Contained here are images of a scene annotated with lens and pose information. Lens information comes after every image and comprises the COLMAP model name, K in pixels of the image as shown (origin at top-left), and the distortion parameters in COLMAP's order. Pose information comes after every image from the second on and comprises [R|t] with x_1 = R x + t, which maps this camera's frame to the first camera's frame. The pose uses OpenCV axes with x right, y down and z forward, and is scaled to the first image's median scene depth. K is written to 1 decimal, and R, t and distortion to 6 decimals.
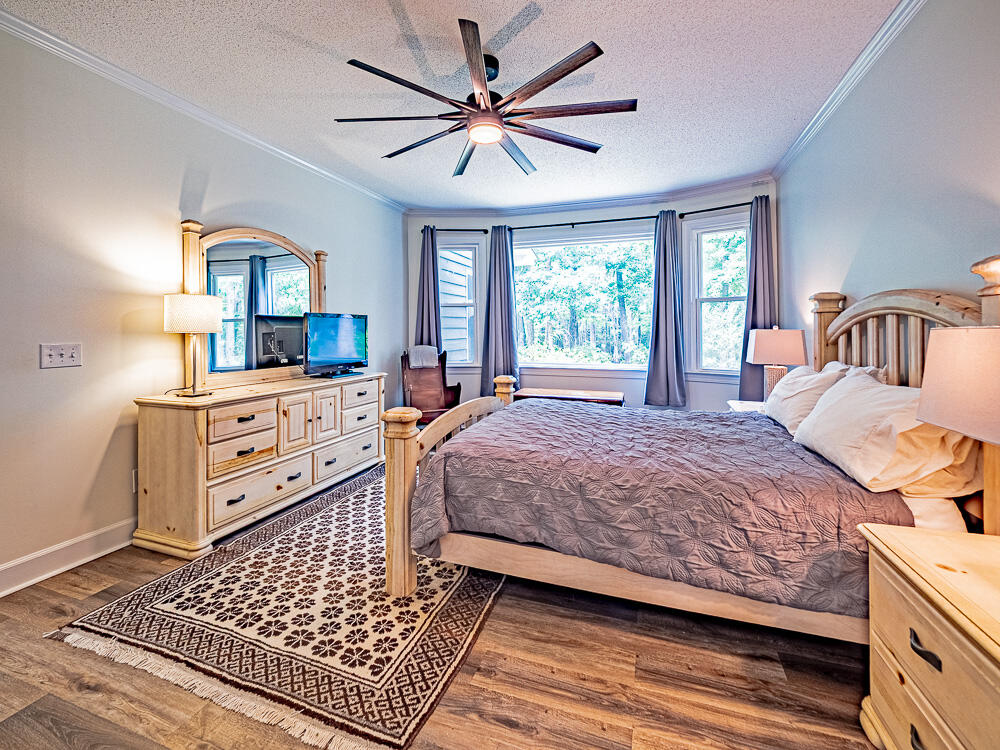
lens RADIAL K [[436.2, 0, 499.1], [0, 436.2, 328.1], [0, 0, 1]] dist [-0.005151, -0.000110]
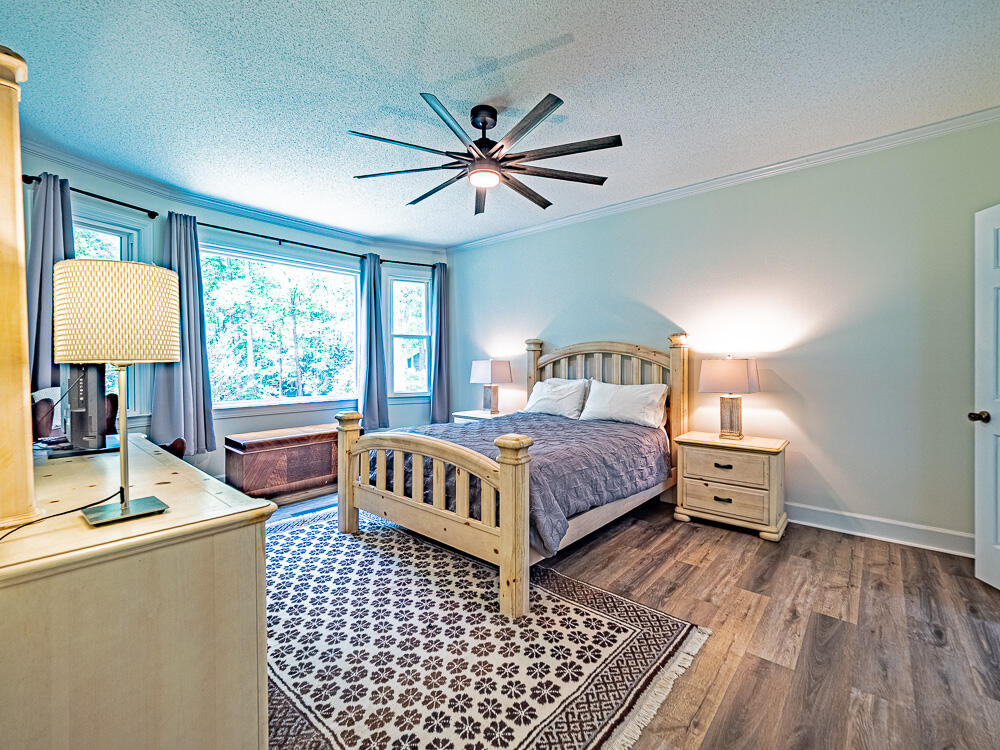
lens RADIAL K [[433.6, 0, 499.3], [0, 433.6, 359.9], [0, 0, 1]] dist [-0.004717, -0.000382]
pose [[0.376188, 0.006693, 0.926519, -1.283929], [-0.004246, 0.999976, -0.005500, 0.016665], [-0.926533, -0.001865, 0.376208, 0.703652]]
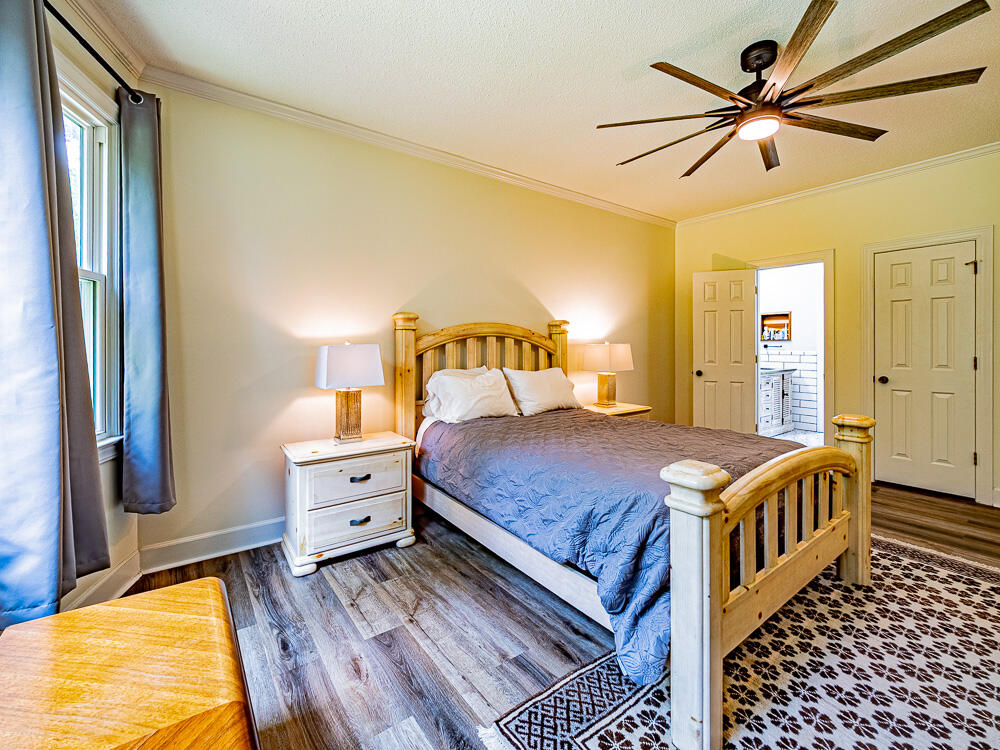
lens RADIAL K [[430.2, 0, 498.7], [0, 430.2, 344.0], [0, 0, 1]] dist [0.001950, 0.000873]
pose [[-0.825737, 0.006686, 0.564016, -0.114076], [0.001986, 0.999958, -0.008947, 0.017799], [-0.564052, -0.006268, -0.825716, 2.595391]]
